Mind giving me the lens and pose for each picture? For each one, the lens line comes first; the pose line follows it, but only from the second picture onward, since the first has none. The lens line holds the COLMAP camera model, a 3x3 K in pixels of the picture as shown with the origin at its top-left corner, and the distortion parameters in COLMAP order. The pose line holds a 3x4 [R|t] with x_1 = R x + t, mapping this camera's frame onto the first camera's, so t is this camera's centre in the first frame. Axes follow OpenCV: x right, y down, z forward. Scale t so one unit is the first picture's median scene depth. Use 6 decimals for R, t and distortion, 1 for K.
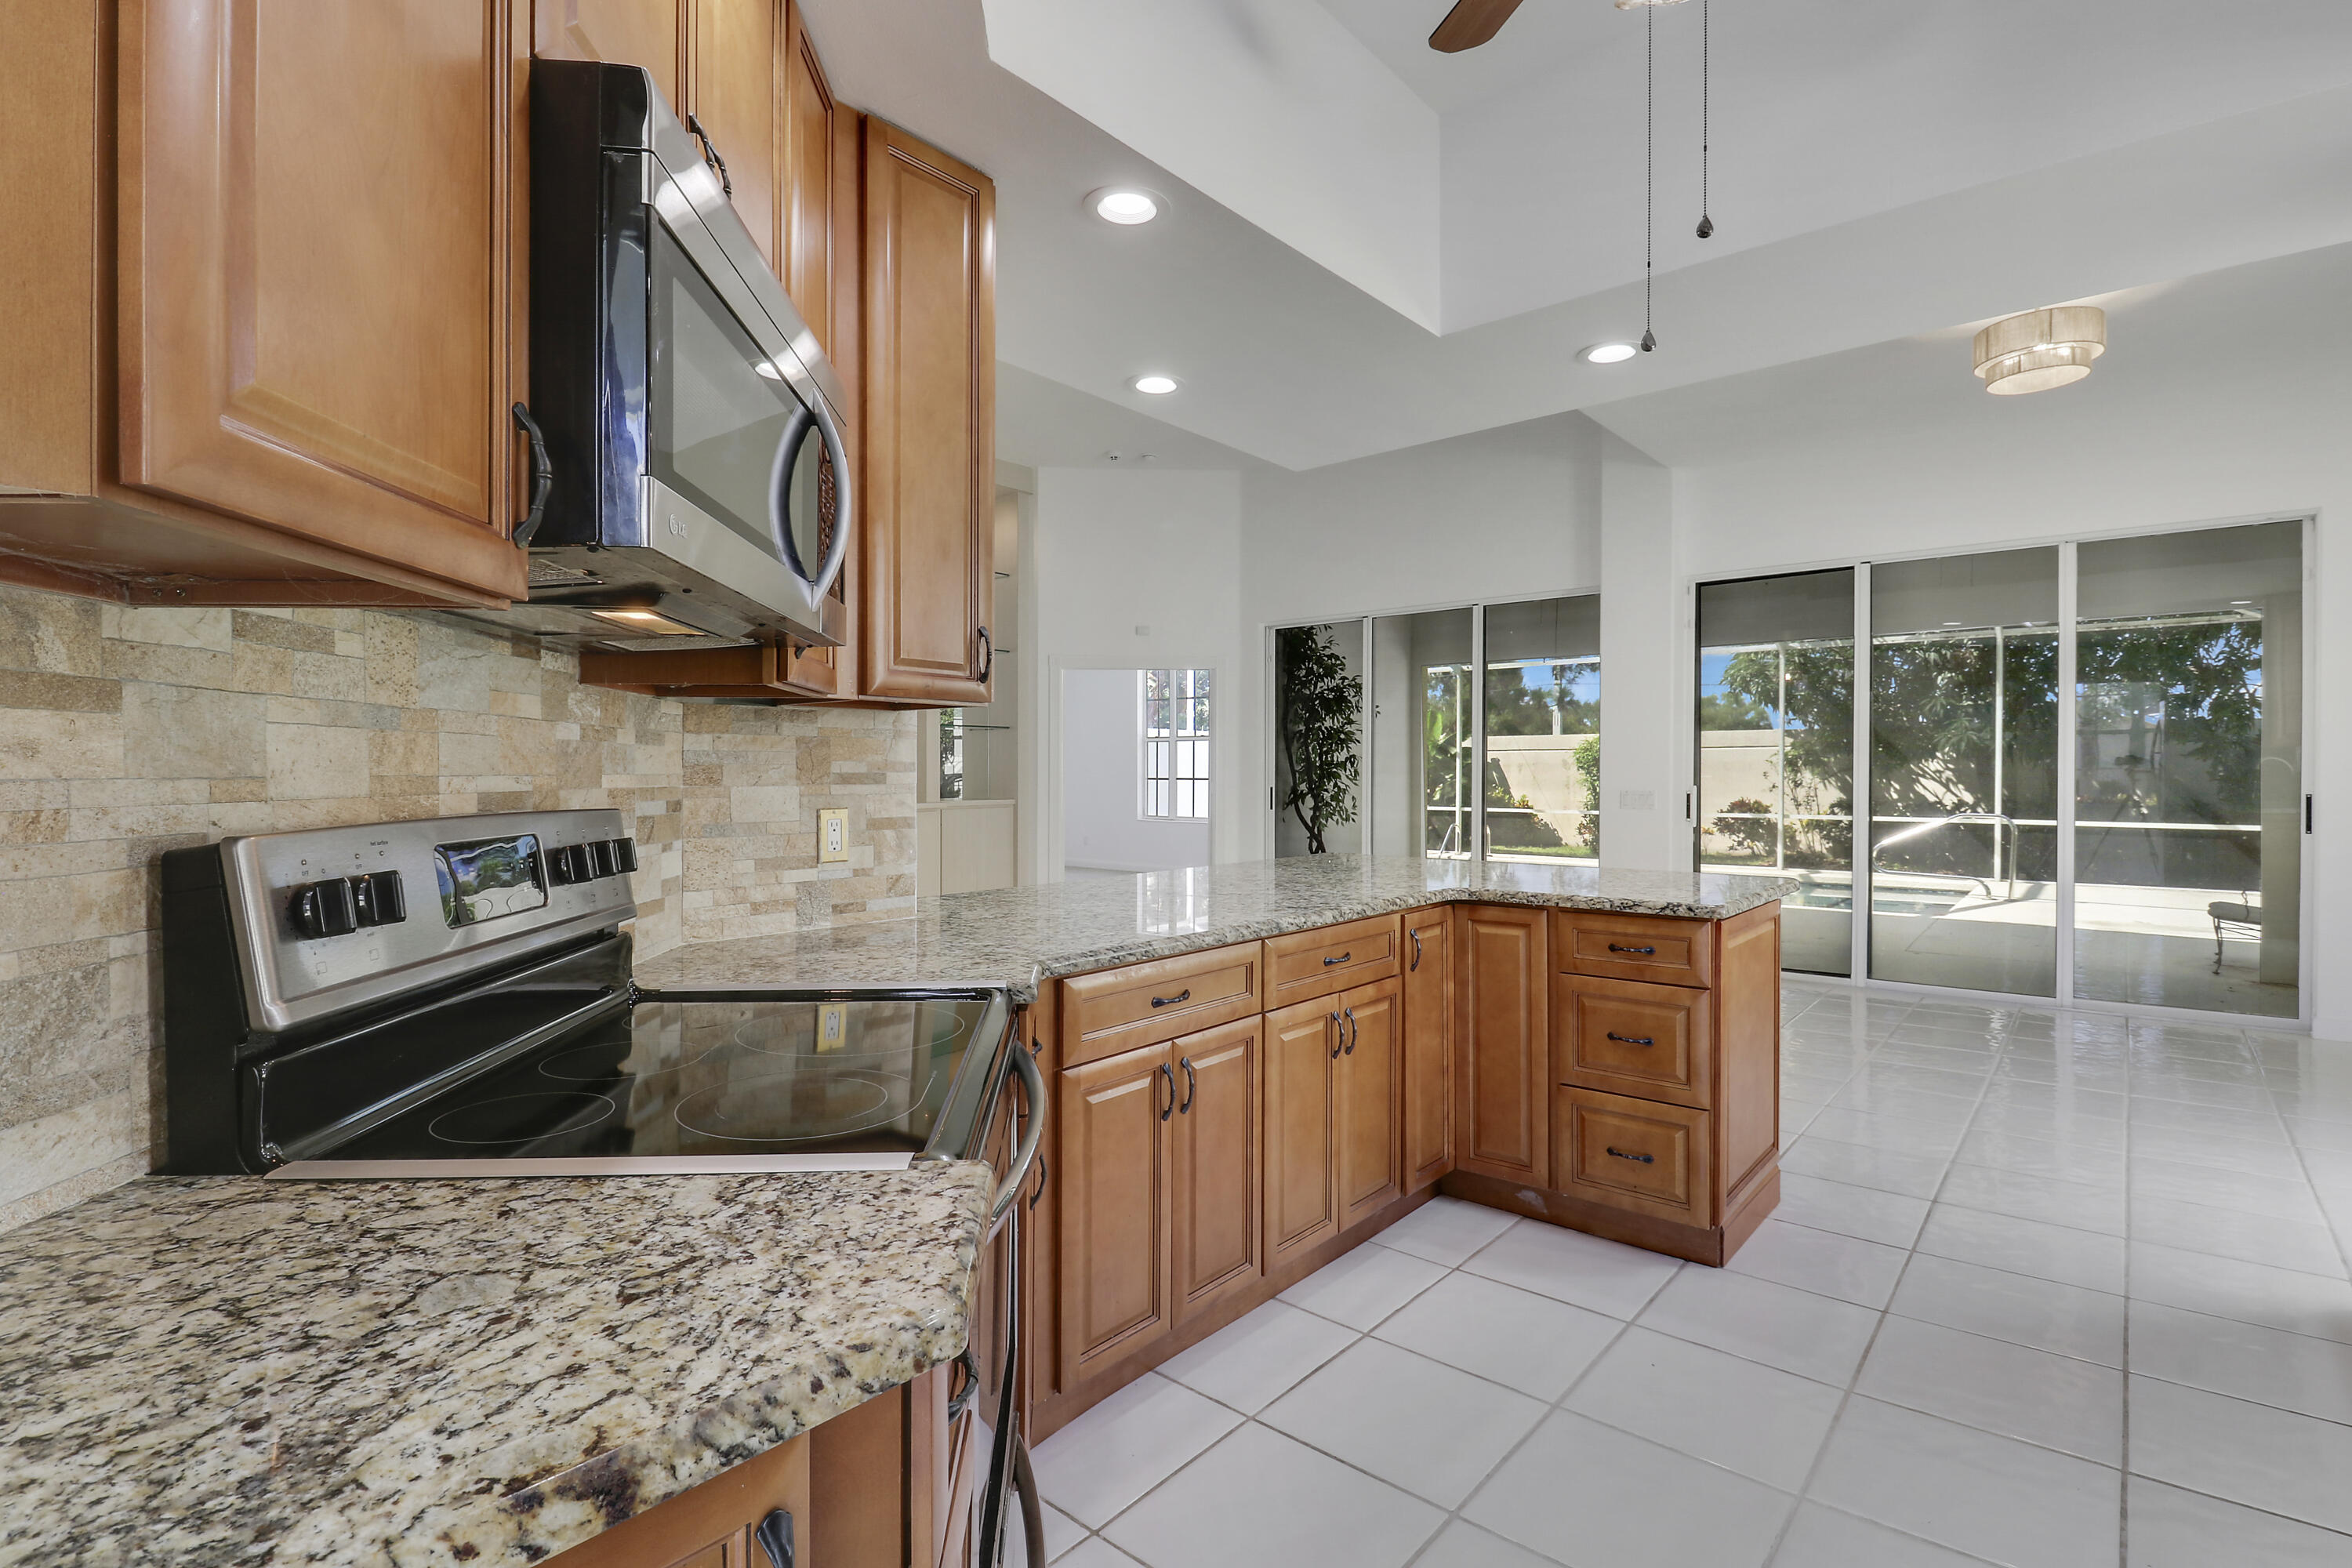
lens RADIAL K [[1127.4, 0, 1247.0], [0, 1127.4, 773.2], [0, 0, 1]] dist [0.000319, -0.007056]
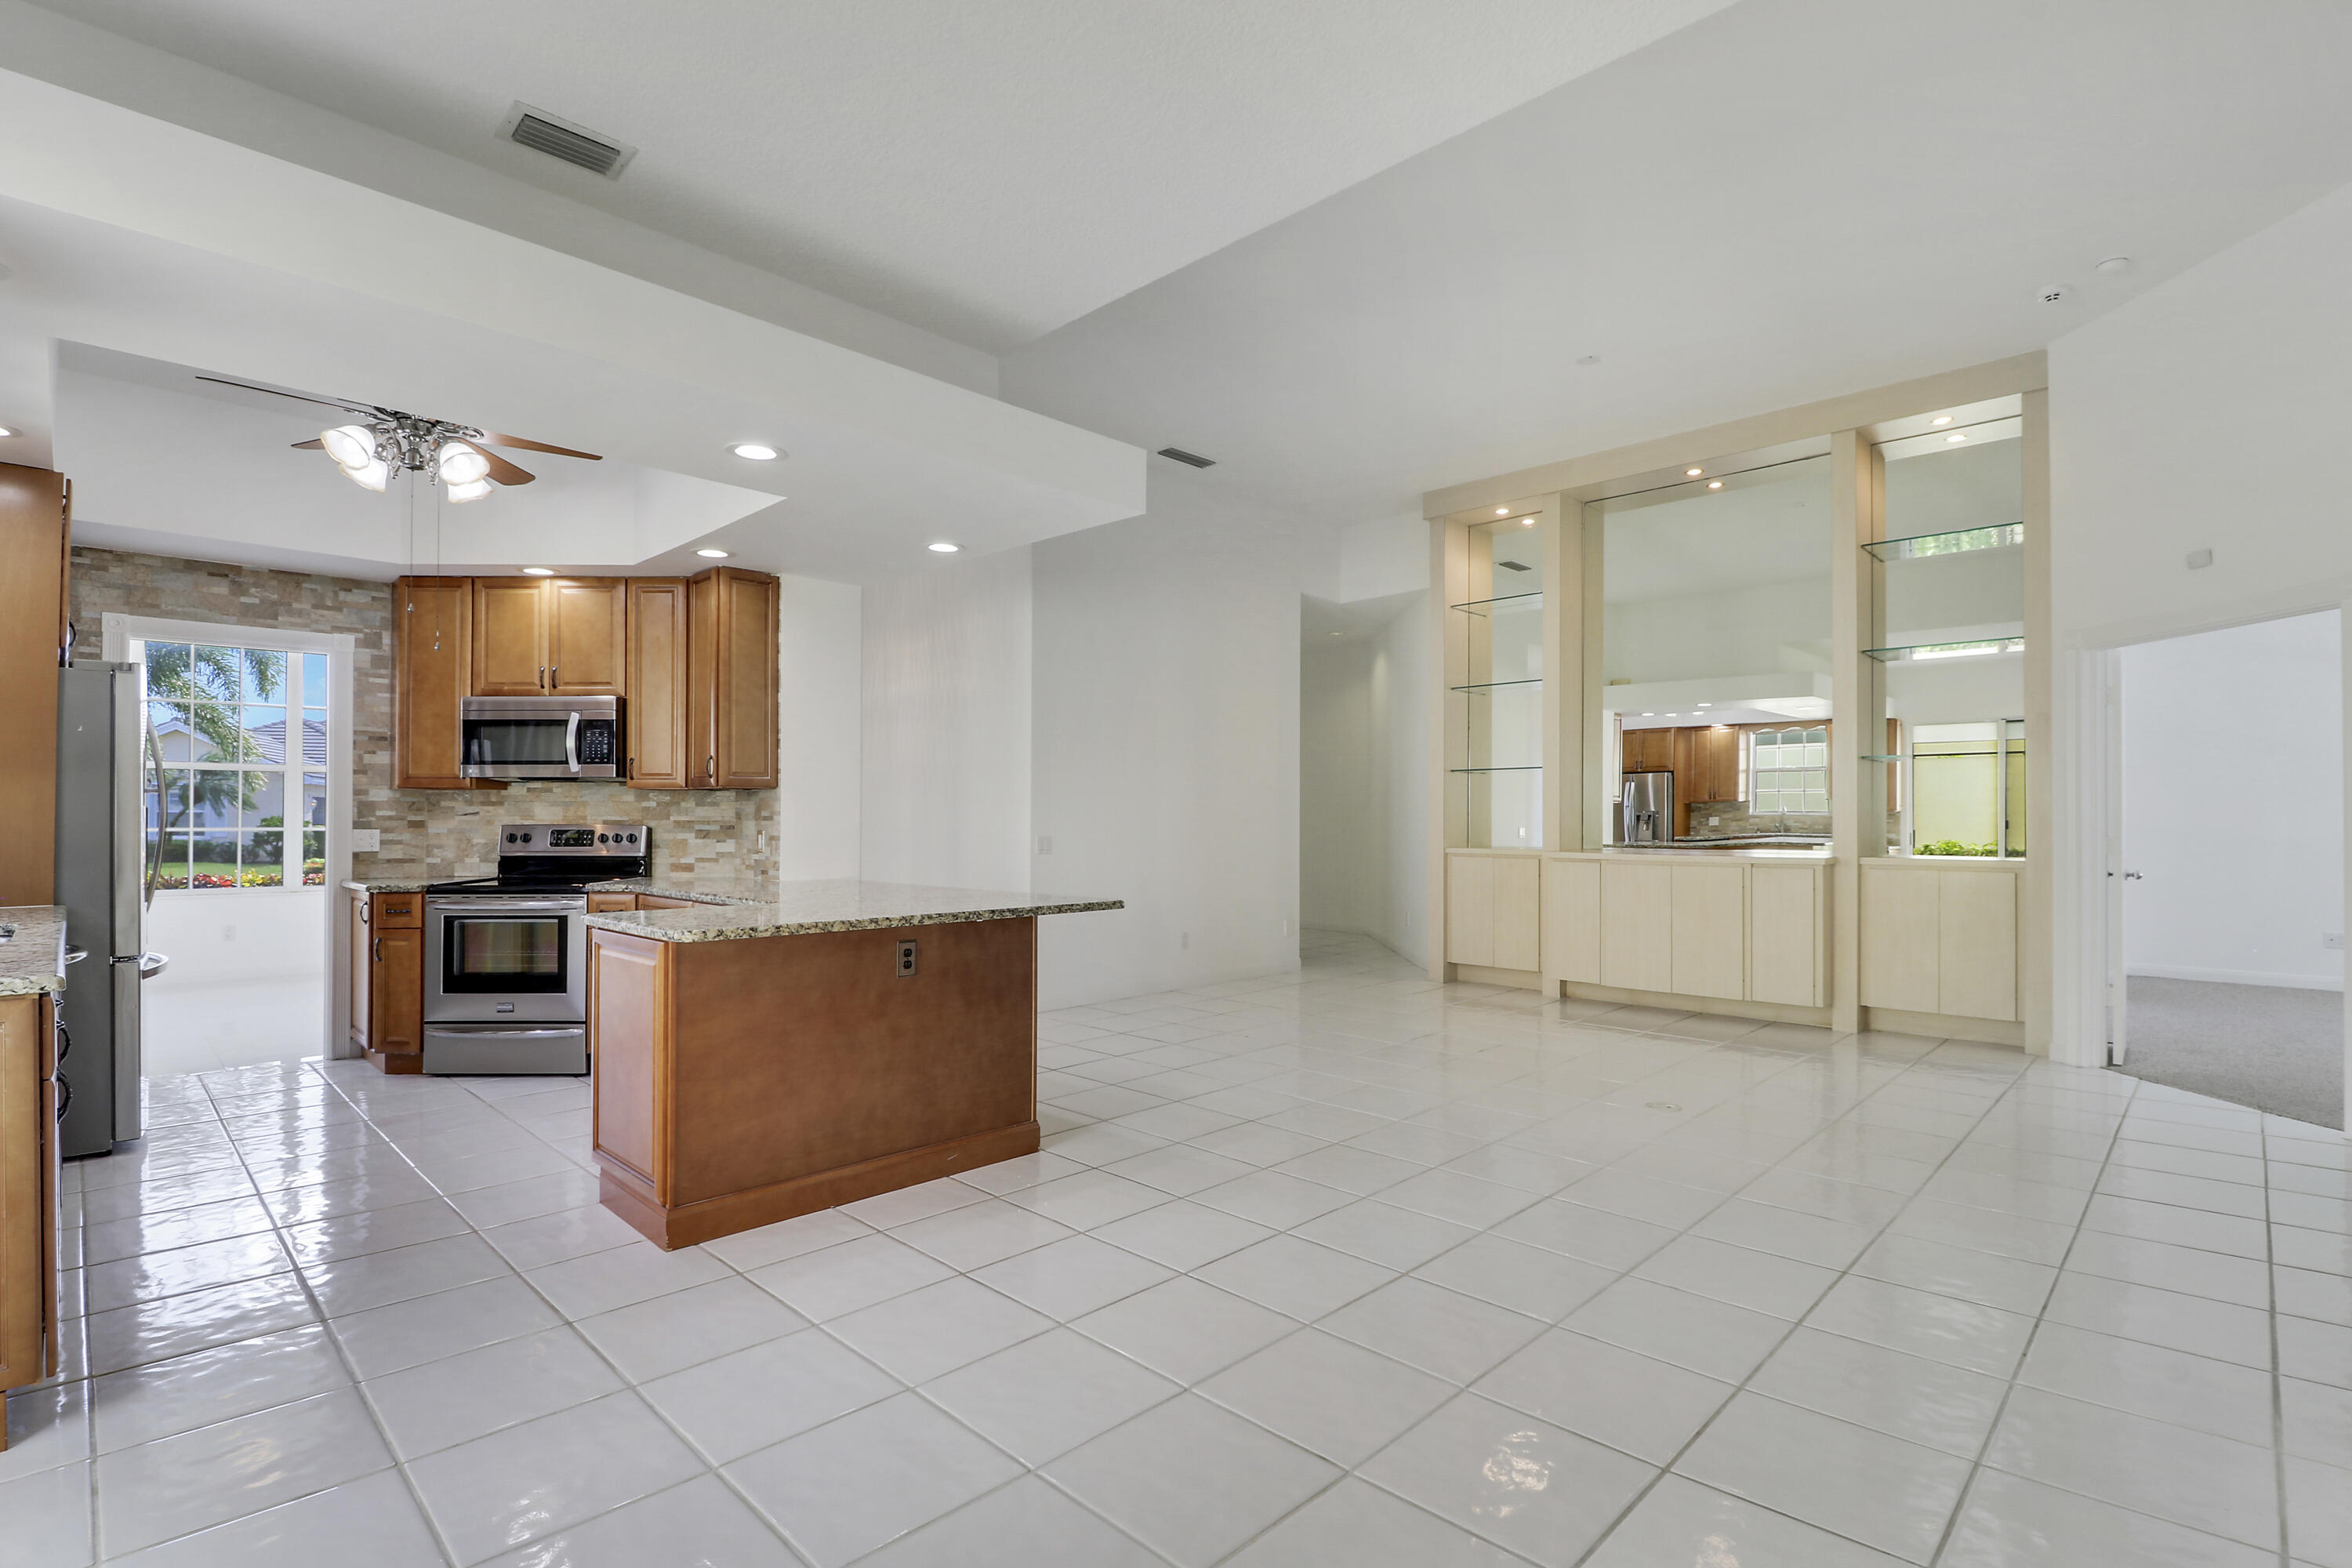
lens RADIAL K [[1126.7, 0, 1189.9], [0, 1126.7, 808.4], [0, 0, 1]] dist [-0.007032, -0.006413]
pose [[-0.099379, -0.008763, -0.995011, 1.600598], [-0.004296, 0.999956, -0.008378, -0.000569], [0.995040, 0.003442, -0.099412, 1.754461]]
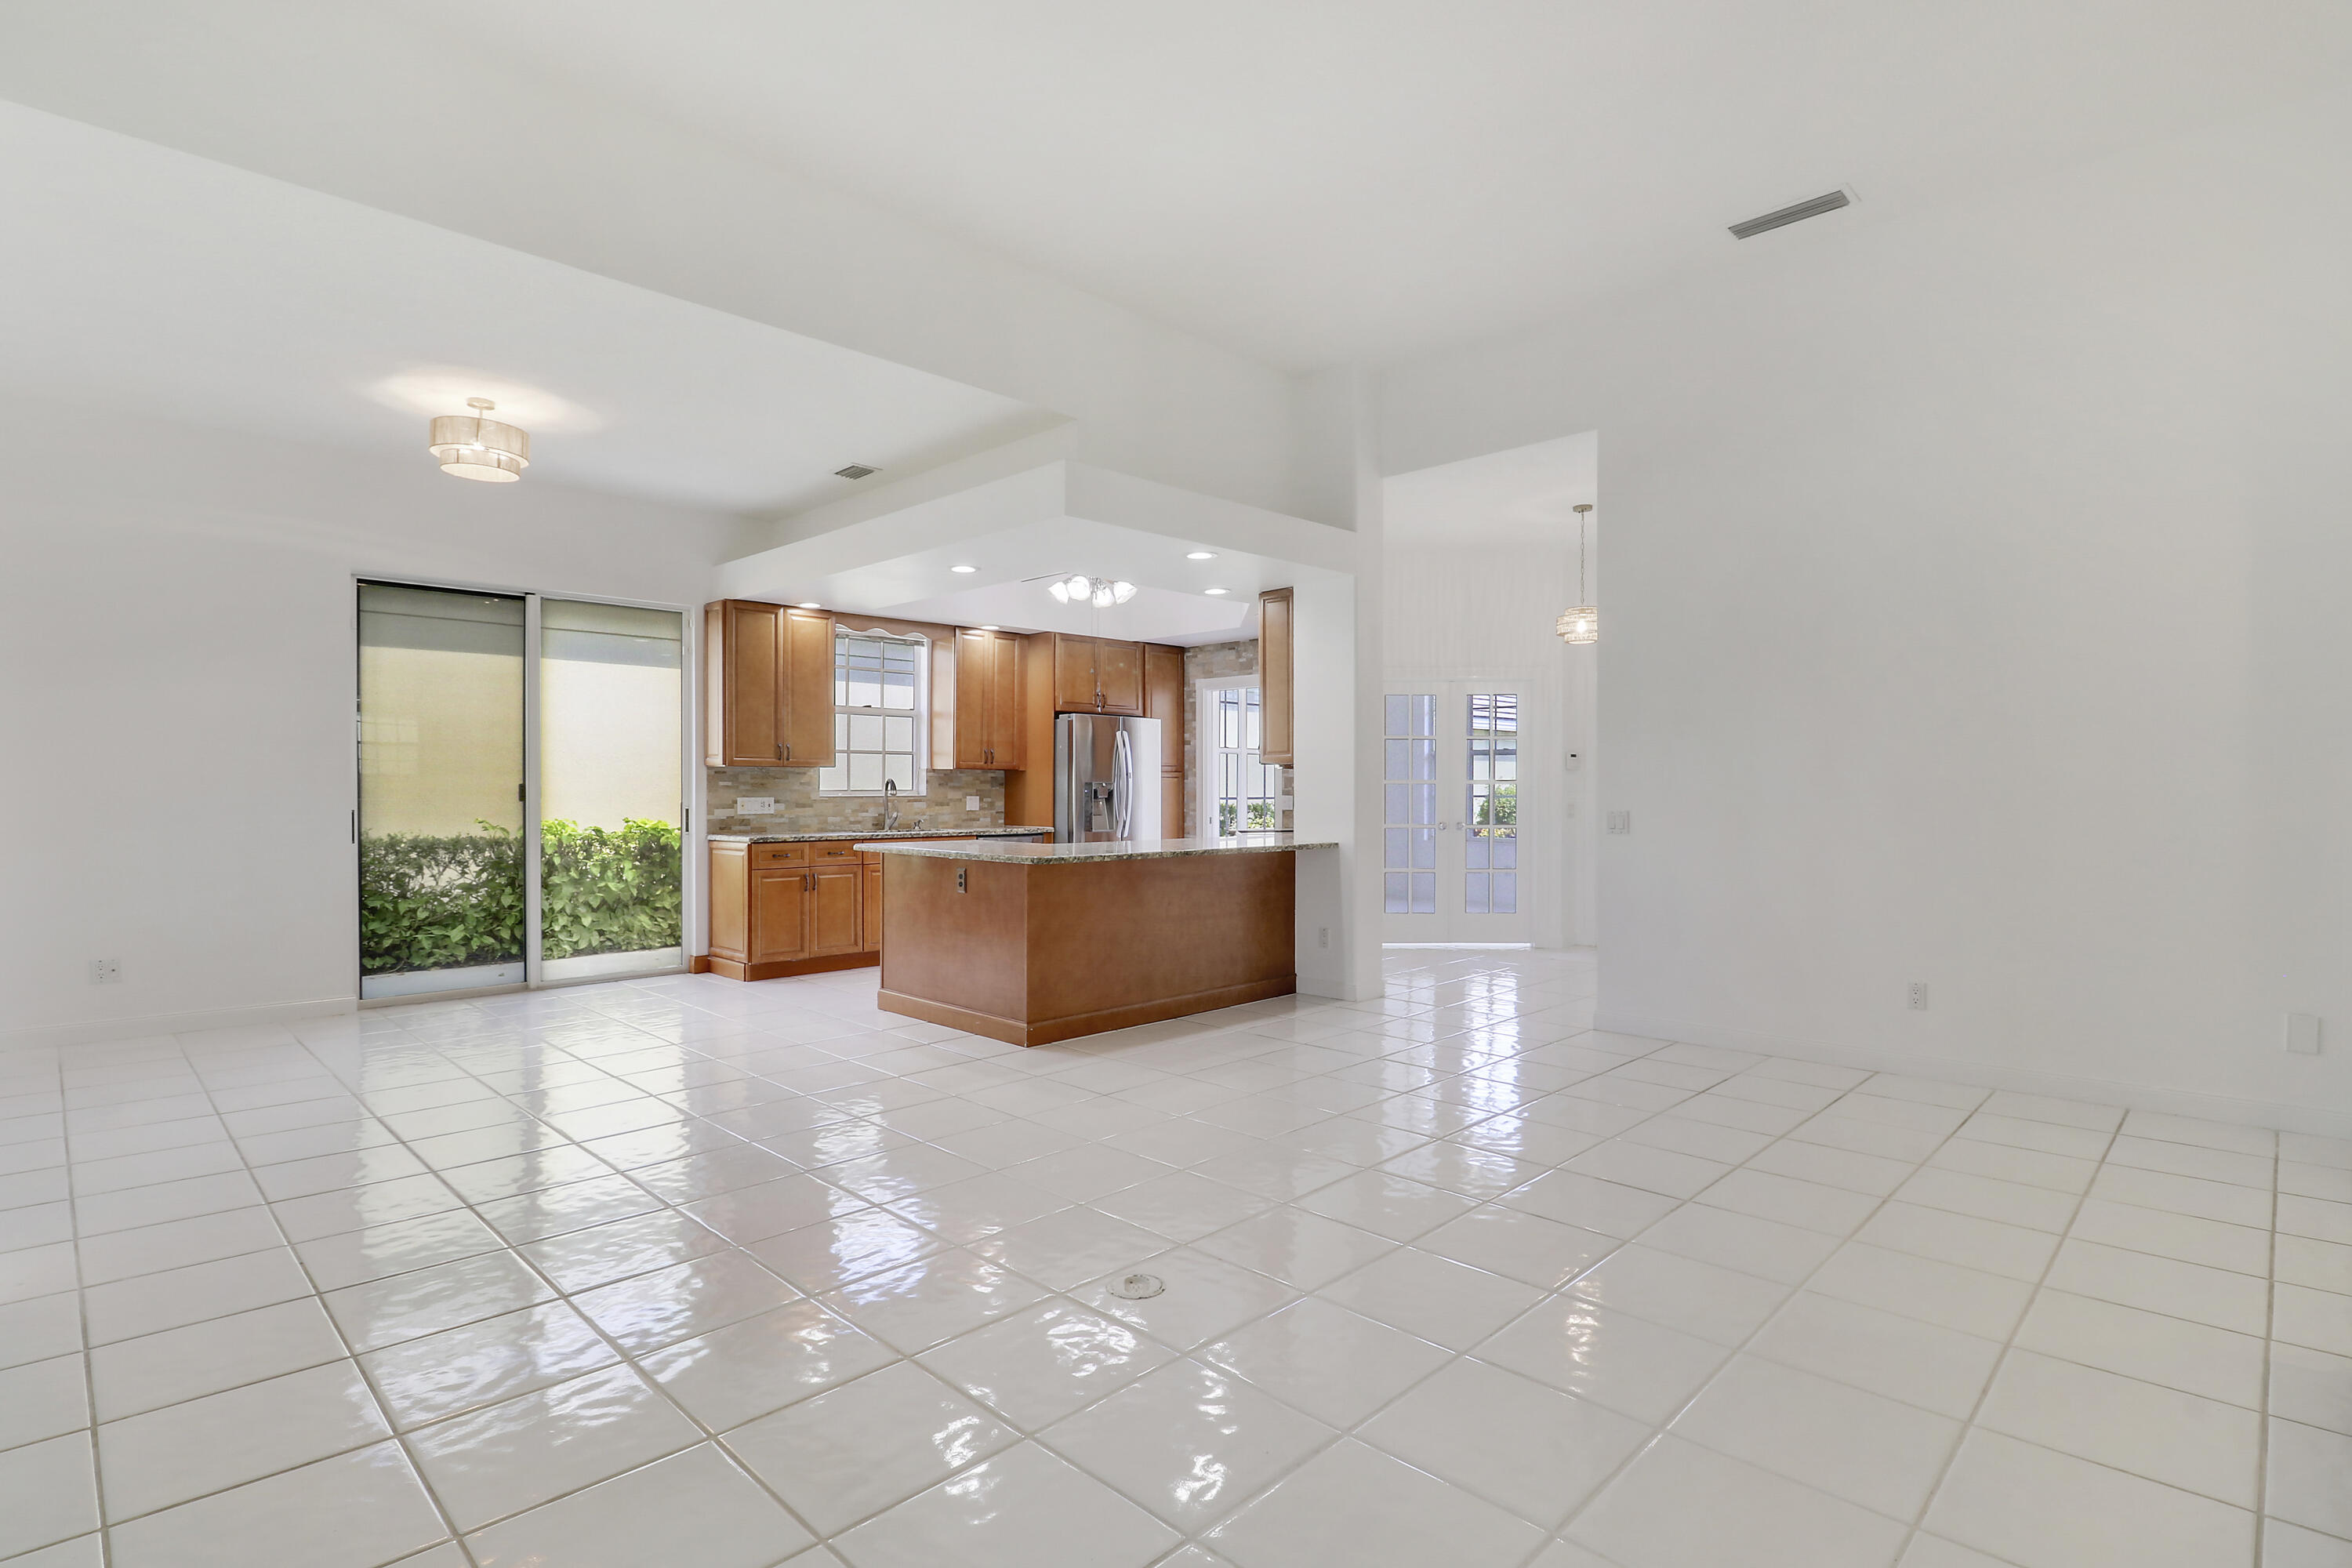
lens RADIAL K [[1127.4, 0, 1165.5], [0, 1127.4, 772.1], [0, 0, 1]] dist [0.000319, -0.007056]
pose [[-0.996716, 0.001779, 0.080959, -0.135707], [0.000901, 0.999940, -0.010883, -0.005394], [-0.080974, -0.010774, -0.996658, 3.206402]]
